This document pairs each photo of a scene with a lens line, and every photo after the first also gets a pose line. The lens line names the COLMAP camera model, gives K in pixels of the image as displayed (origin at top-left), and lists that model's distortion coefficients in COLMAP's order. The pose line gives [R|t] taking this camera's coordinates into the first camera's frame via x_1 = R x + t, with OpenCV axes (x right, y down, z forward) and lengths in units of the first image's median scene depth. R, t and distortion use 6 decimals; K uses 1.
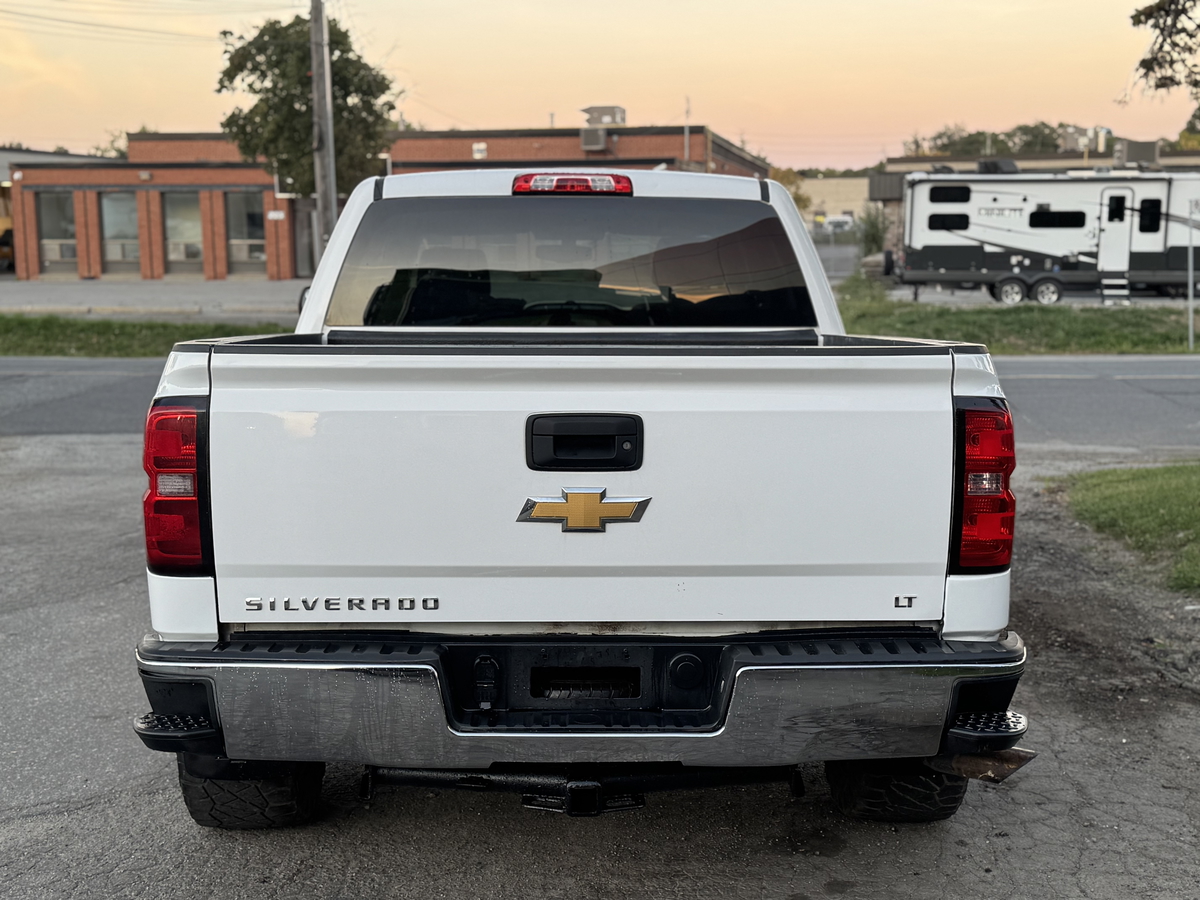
lens RADIAL K [[1628.0, 0, 600.0], [0, 1628.0, 450.0], [0, 0, 1]] dist [0.093916, -0.070398]
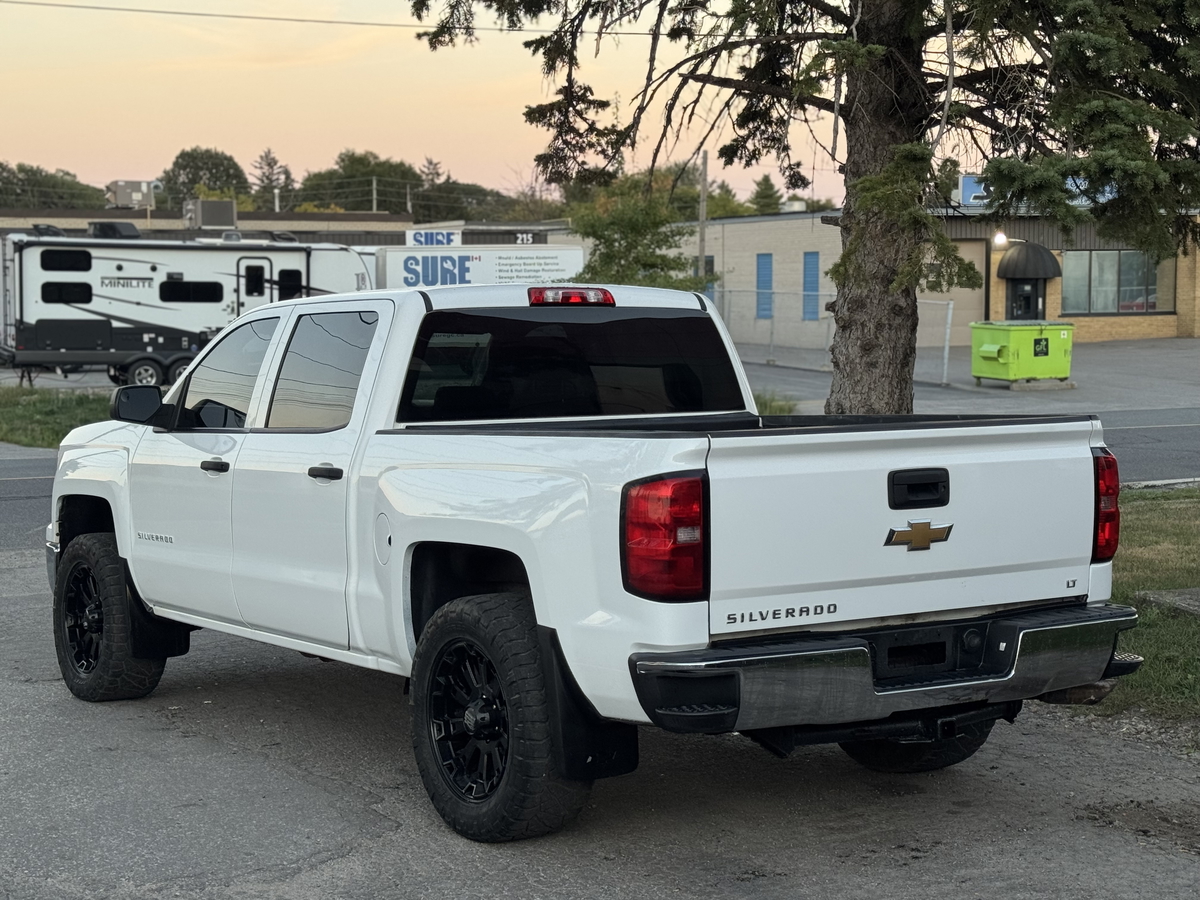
lens RADIAL K [[2063.6, 0, 600.0], [0, 2063.6, 450.0], [0, 0, 1]] dist [0.141328, -0.119586]
pose [[0.845222, -0.039343, 0.532965, -0.803846], [0.070390, 0.996794, -0.038047, 0.007428], [-0.529760, 0.069674, 0.845281, -0.276067]]
